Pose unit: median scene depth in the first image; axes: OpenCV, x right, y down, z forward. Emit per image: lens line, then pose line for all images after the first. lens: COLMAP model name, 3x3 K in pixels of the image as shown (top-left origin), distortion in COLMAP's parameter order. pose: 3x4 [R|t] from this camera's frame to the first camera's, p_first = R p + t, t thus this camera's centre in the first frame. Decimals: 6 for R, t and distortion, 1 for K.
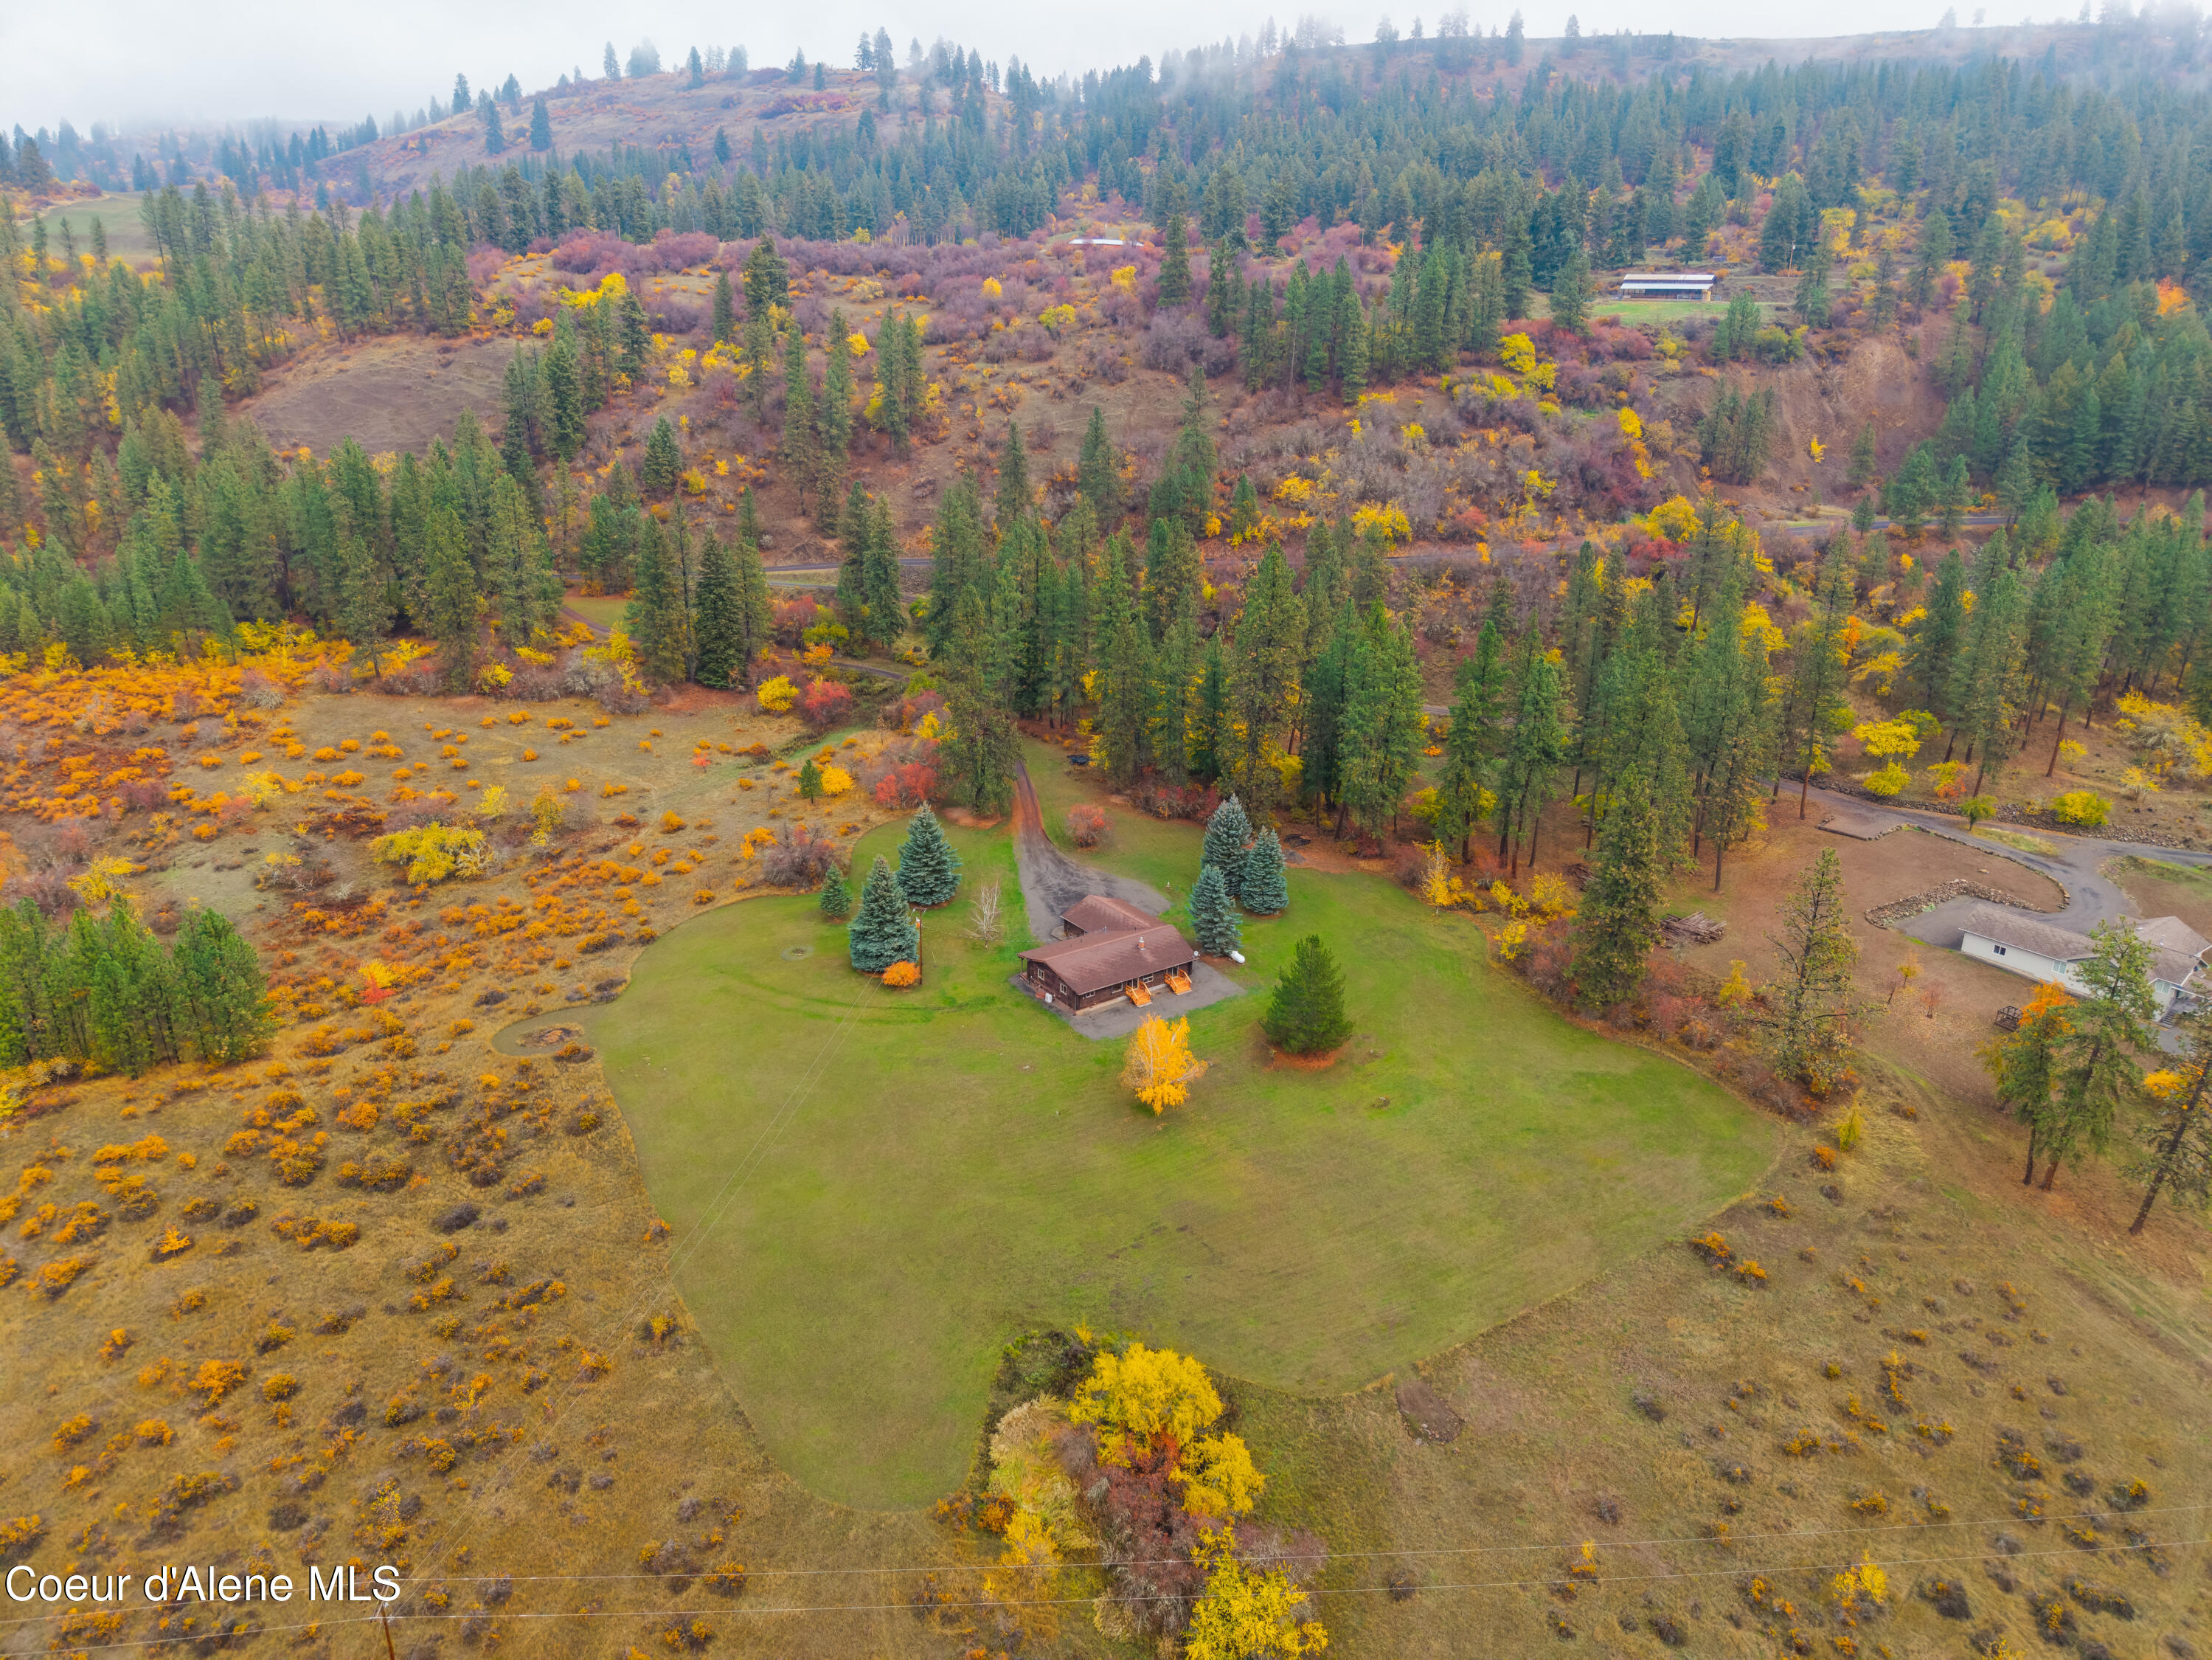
lens RADIAL K [[1485.7, 0, 1106.3], [0, 1485.7, 847.7], [0, 0, 1]] dist [0.021048, -0.021443]
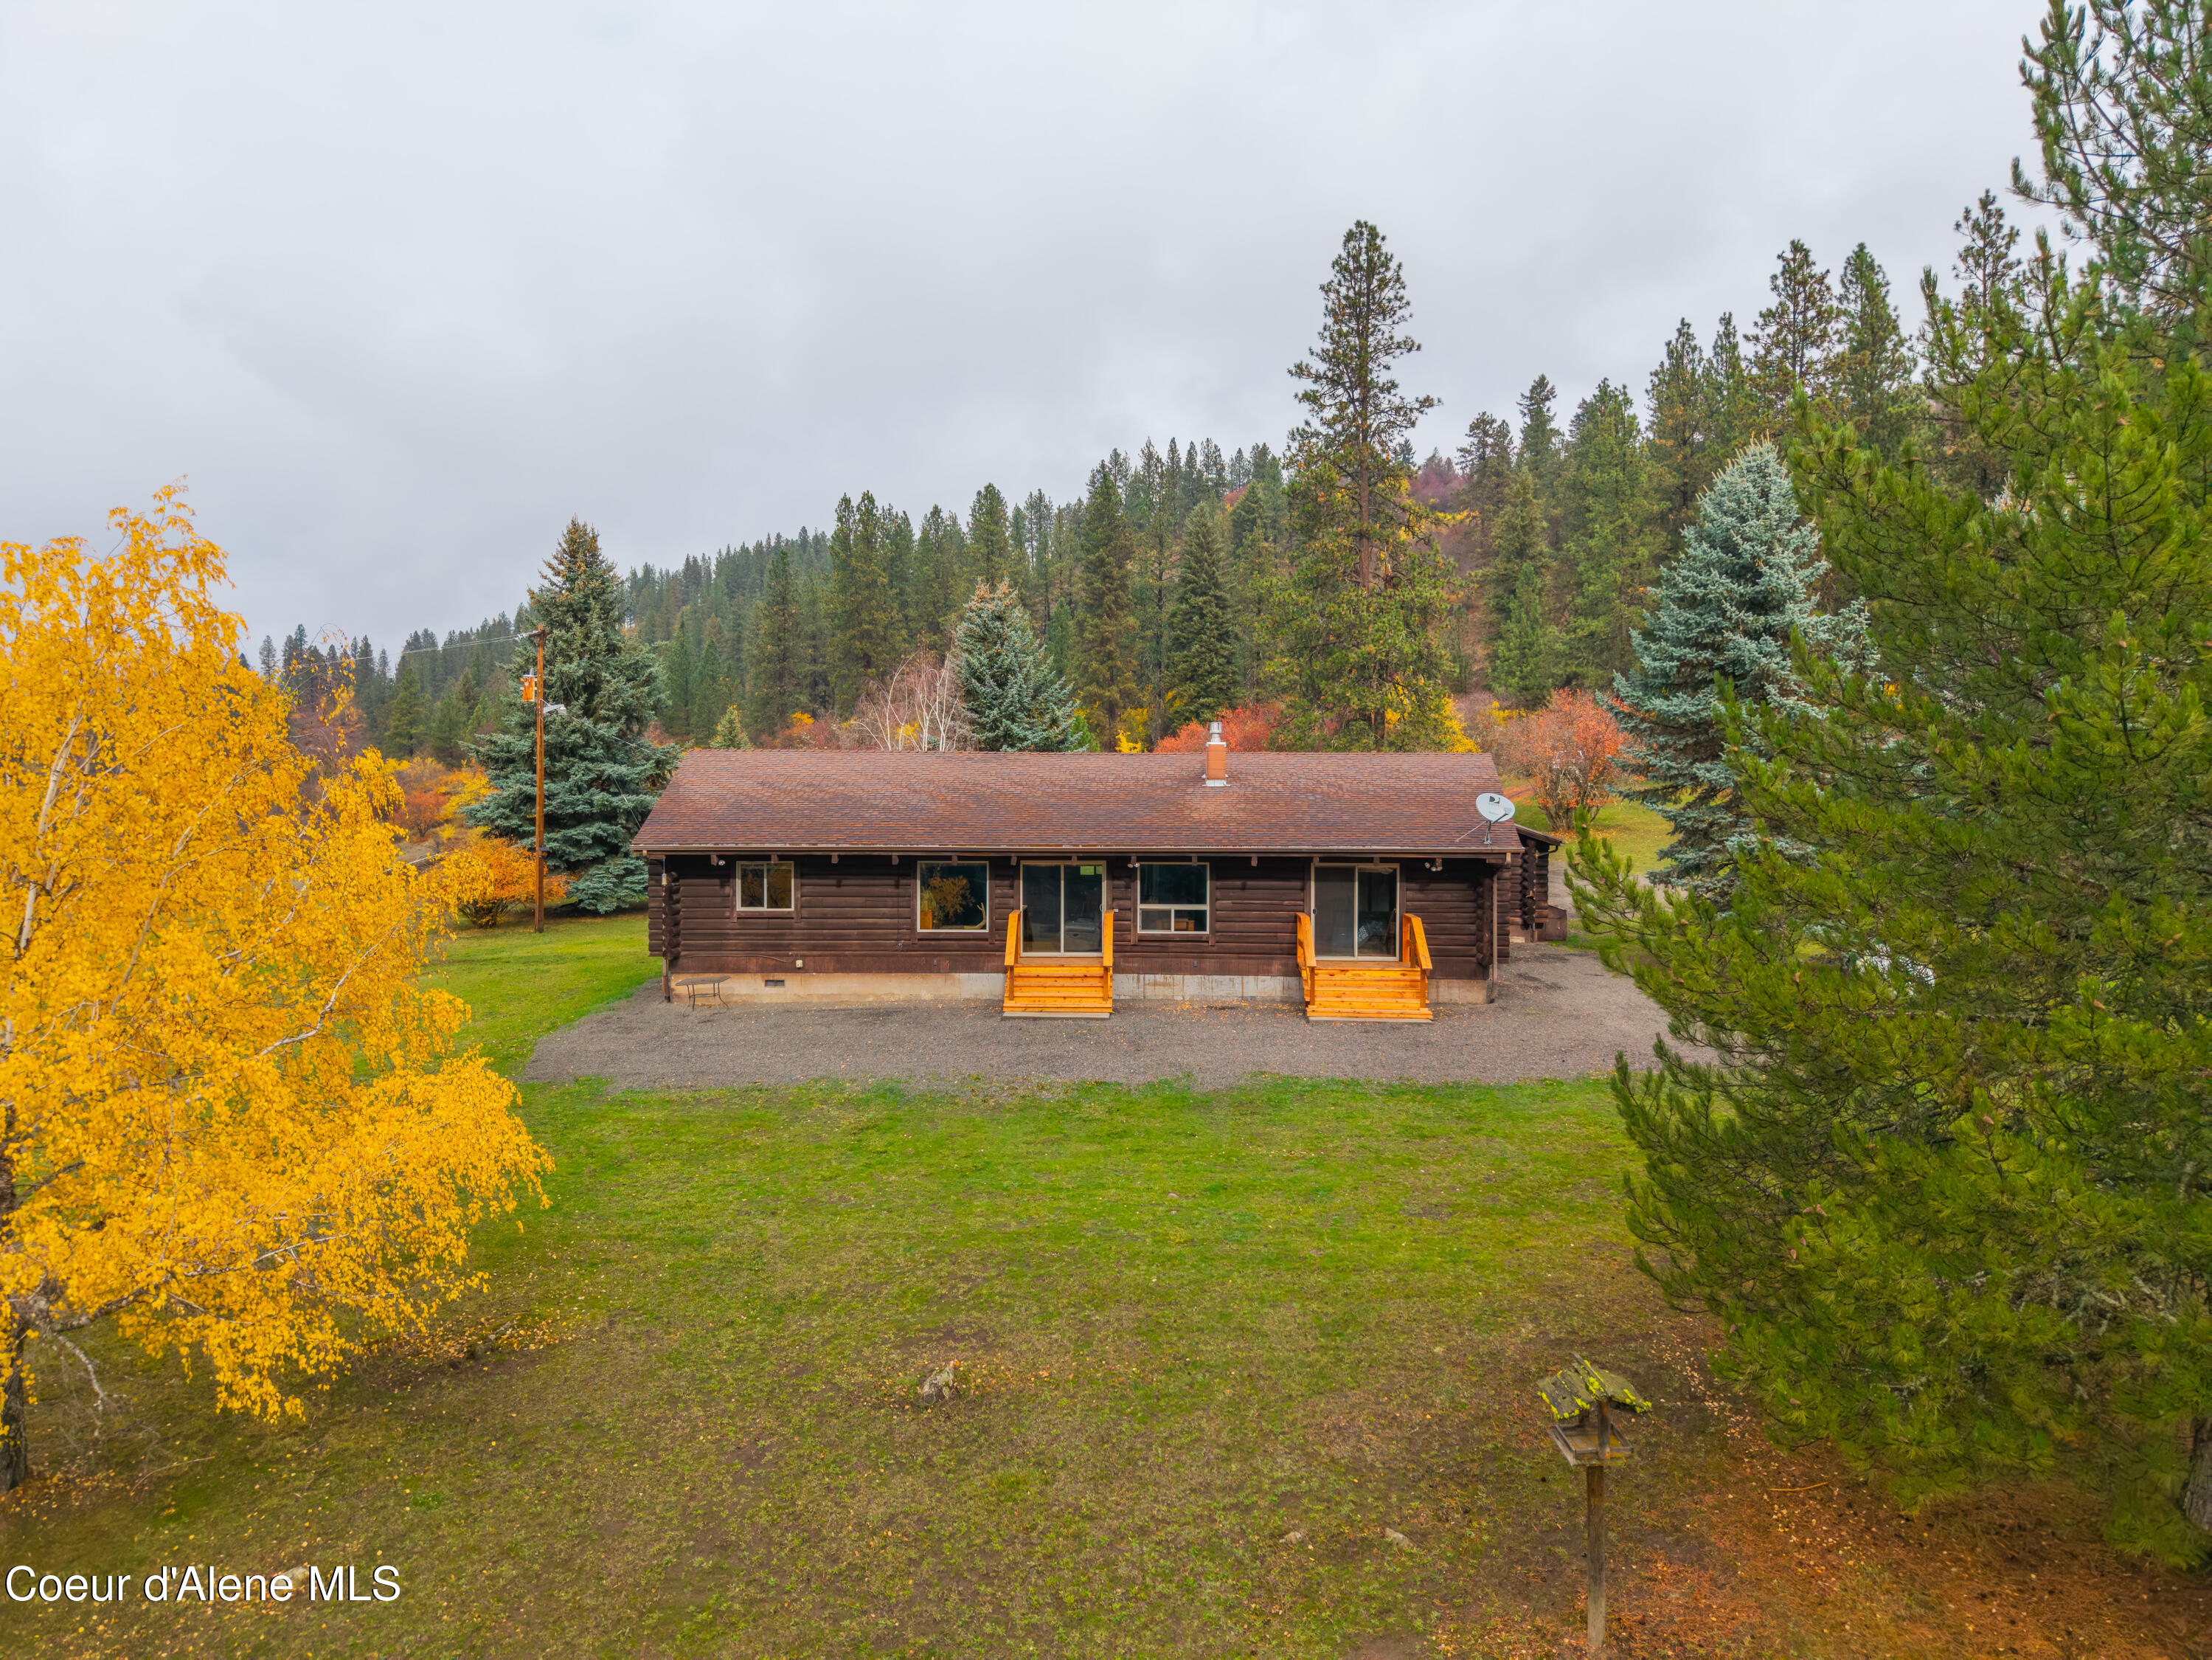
lens RADIAL K [[1485.7, 0, 1093.8], [0, 1485.7, 826.9], [0, 0, 1]] dist [0.021048, -0.021443]
pose [[0.783200, 0.003296, -0.621761, 0.065659], [-0.212842, 0.940992, -0.263119, 0.066180], [0.584206, 0.338412, 0.737687, 0.452992]]
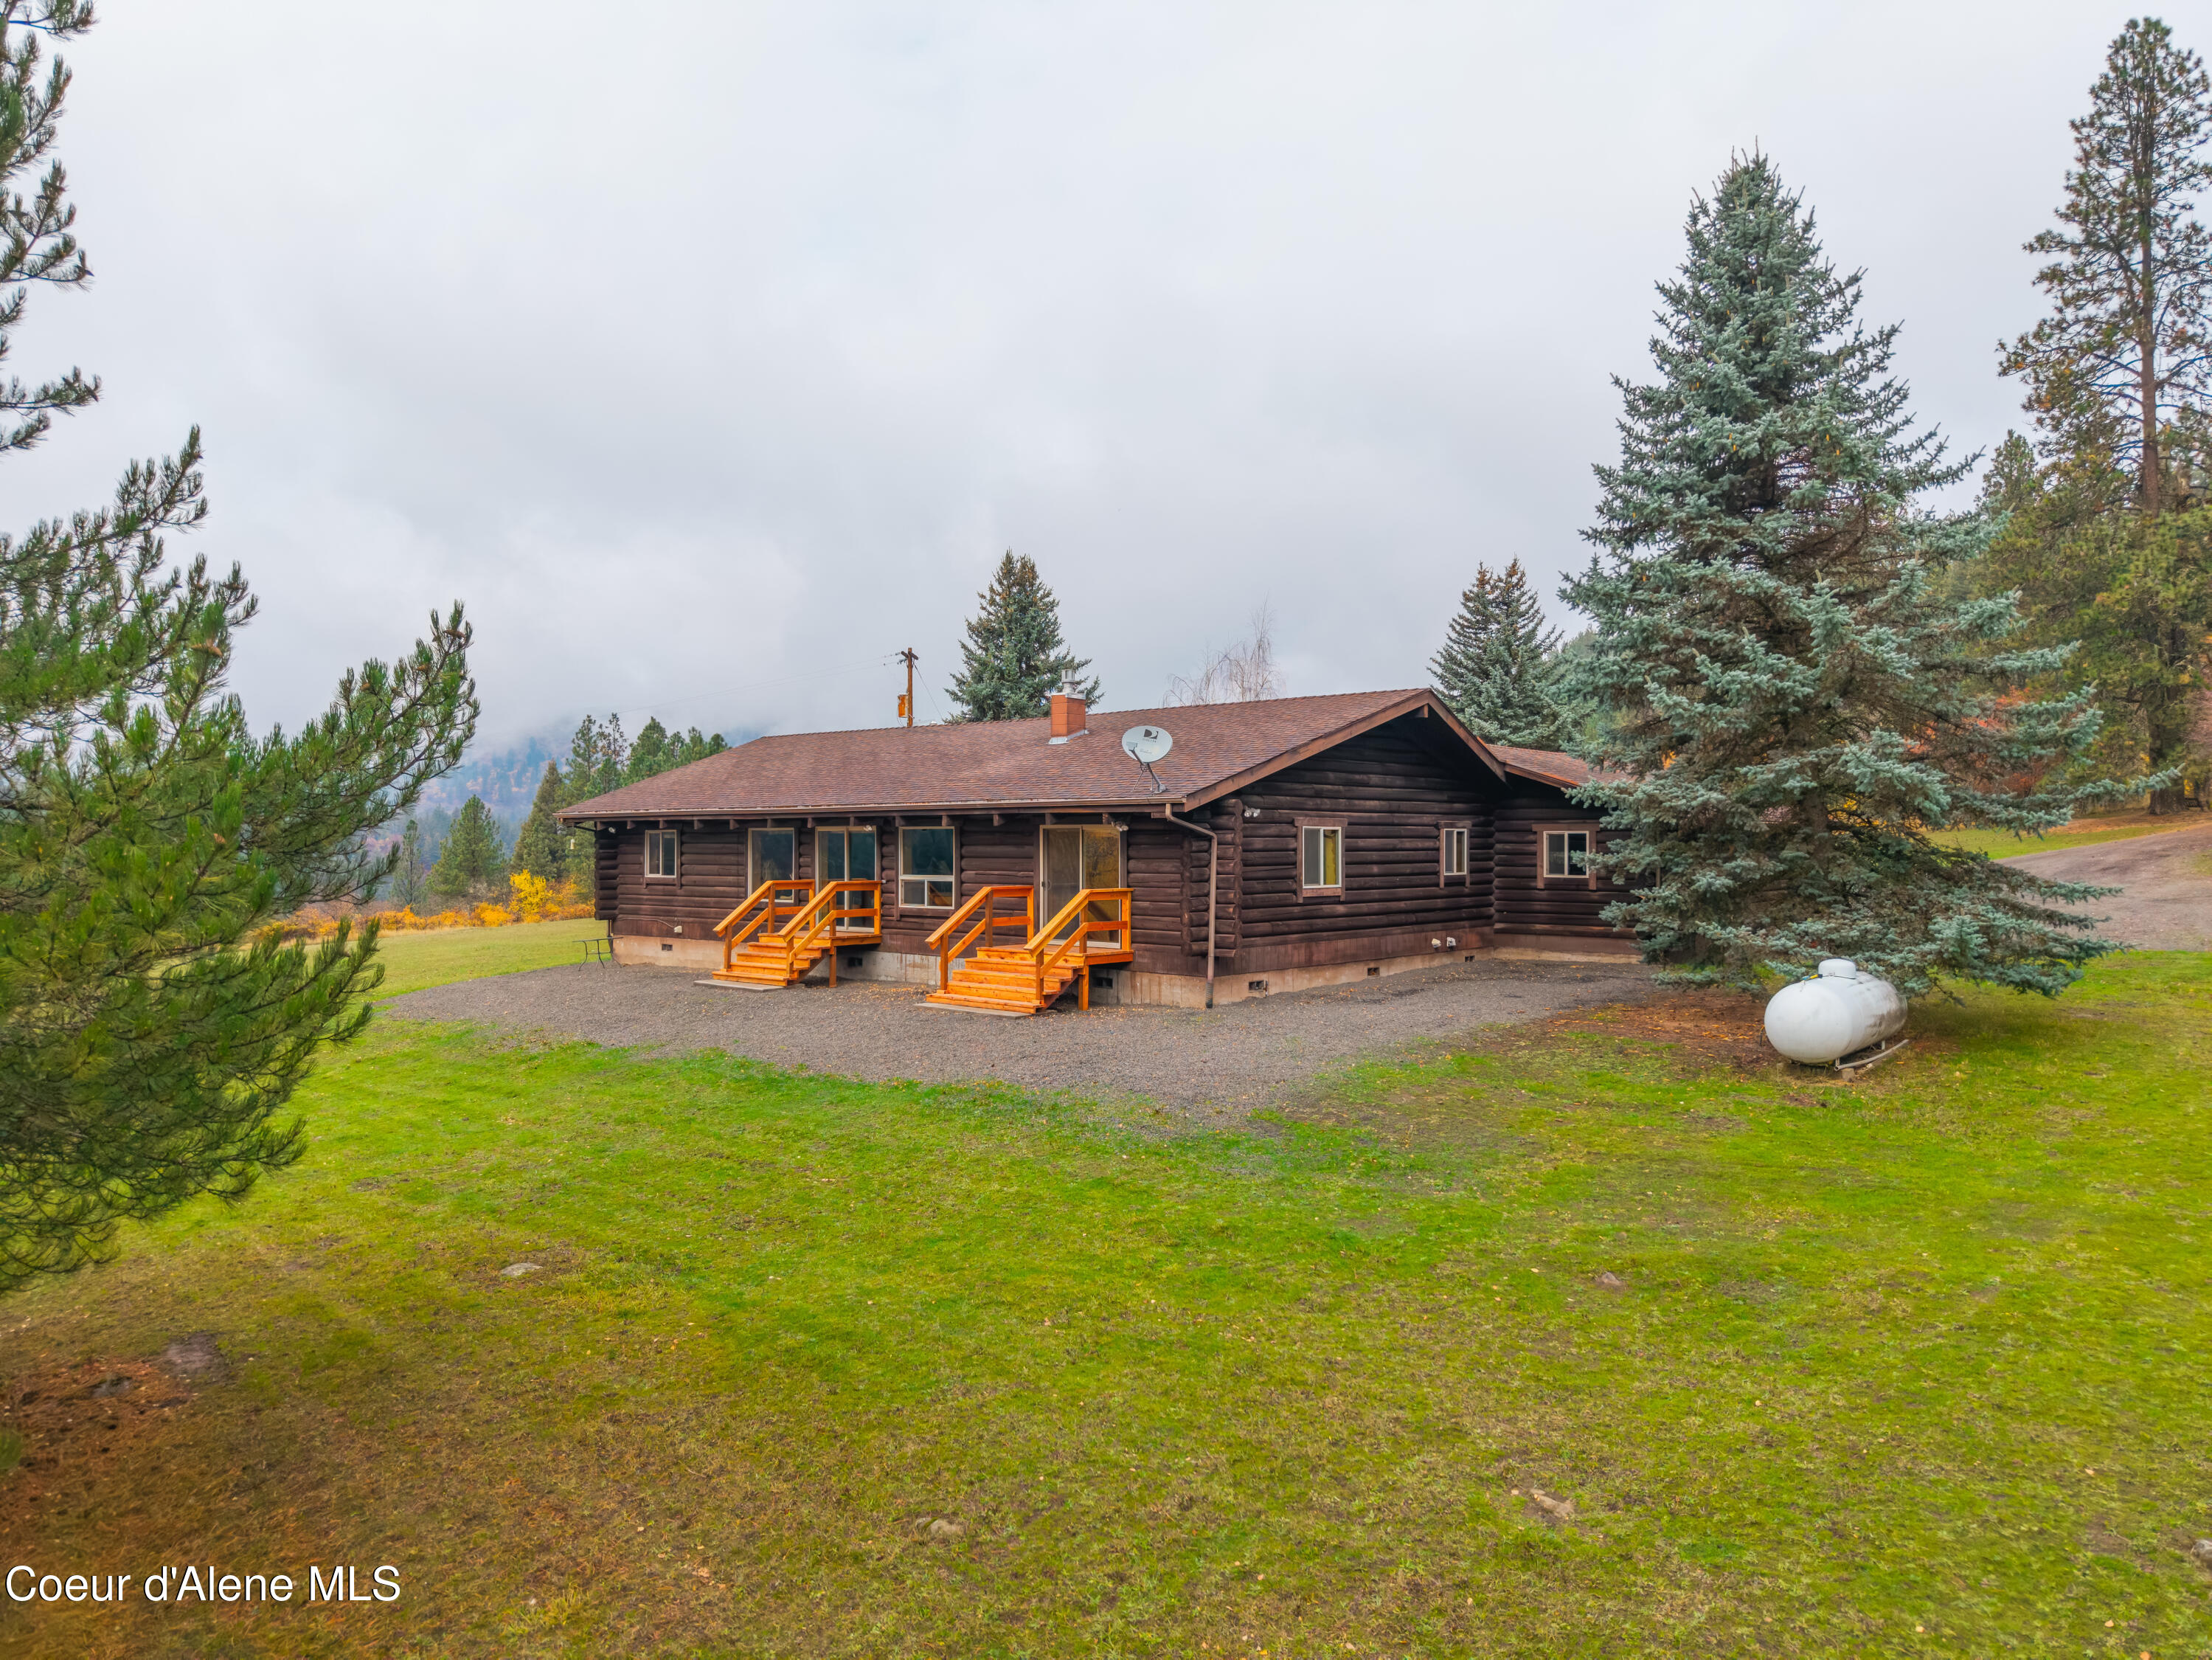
lens RADIAL K [[1485.7, 0, 1101.8], [0, 1485.7, 831.8], [0, 0, 1]] dist [0.021048, -0.021443]
pose [[0.212668, -0.024884, -0.976808, 0.091950], [-0.345270, 0.933273, -0.098946, 0.049035], [0.914090, 0.358305, 0.189885, 0.514008]]
